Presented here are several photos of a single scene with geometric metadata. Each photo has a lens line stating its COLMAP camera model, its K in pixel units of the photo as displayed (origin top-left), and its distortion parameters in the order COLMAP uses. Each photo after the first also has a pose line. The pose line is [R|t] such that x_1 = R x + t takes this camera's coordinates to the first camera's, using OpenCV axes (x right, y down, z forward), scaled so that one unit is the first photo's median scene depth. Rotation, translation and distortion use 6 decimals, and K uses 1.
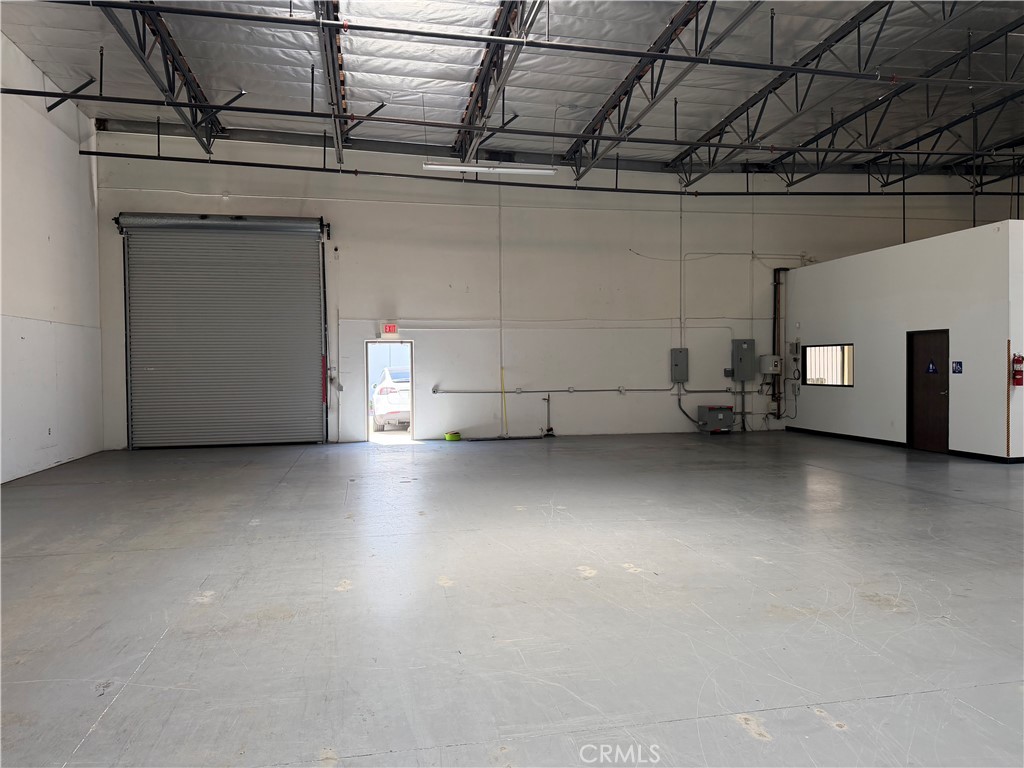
lens RADIAL K [[714.4, 0, 512.0], [0, 714.4, 384.0], [0, 0, 1]] dist [0.099859, -0.118653]
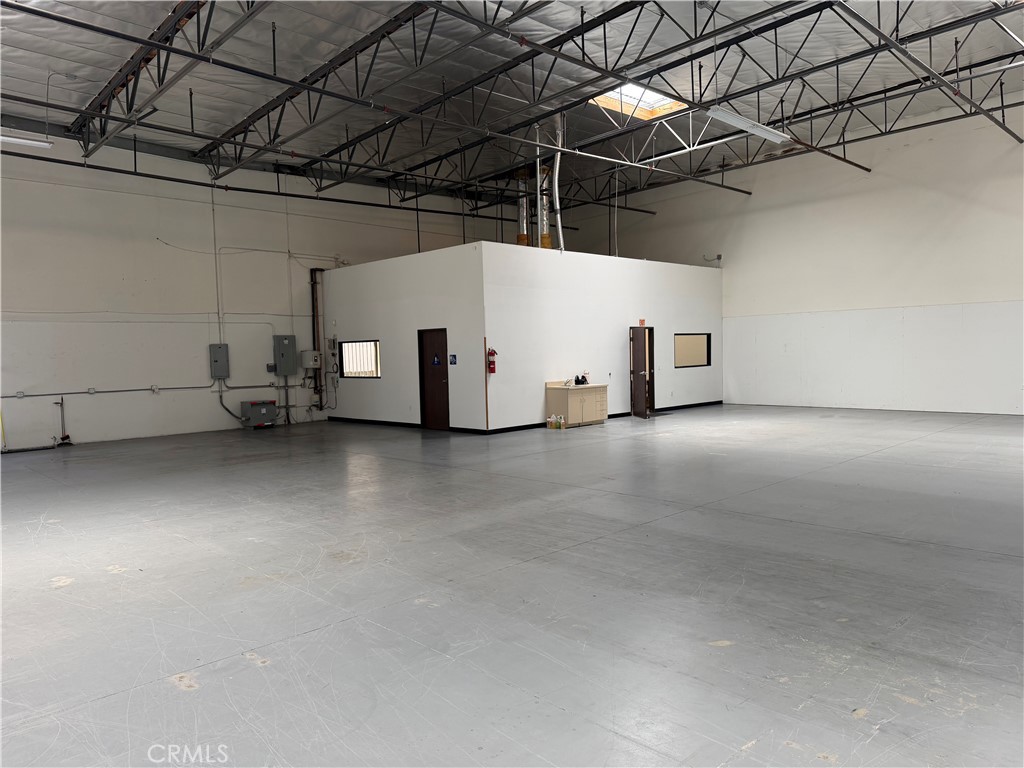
lens RADIAL K [[715.9, 0, 503.1], [0, 715.9, 391.0], [0, 0, 1]] dist [0.109747, -0.139918]
pose [[0.846340, -0.041900, 0.530993, 0.035402], [0.032931, 0.999110, 0.026351, 0.000880], [-0.531625, -0.004816, 0.846966, -0.048555]]
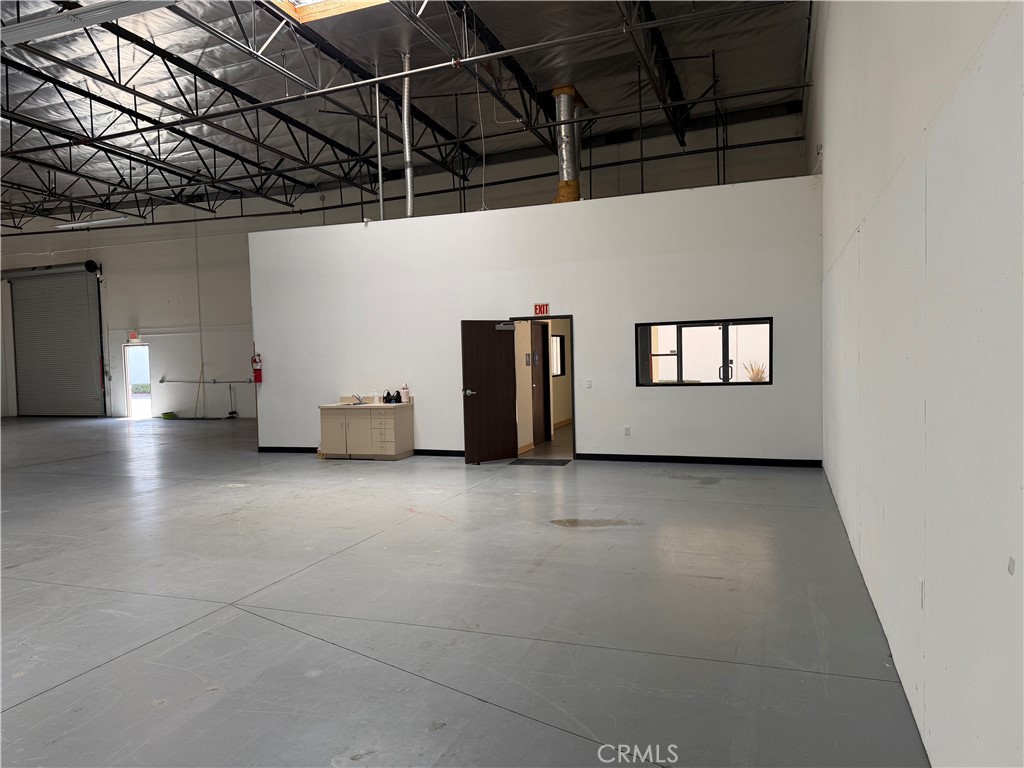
lens RADIAL K [[714.4, 0, 512.0], [0, 714.4, 384.0], [0, 0, 1]] dist [0.099859, -0.118653]
pose [[0.846727, 0.008370, -0.531962, 1.197639], [0.006114, 0.999657, 0.025462, -0.016146], [0.531993, -0.024812, 0.846385, 0.204655]]
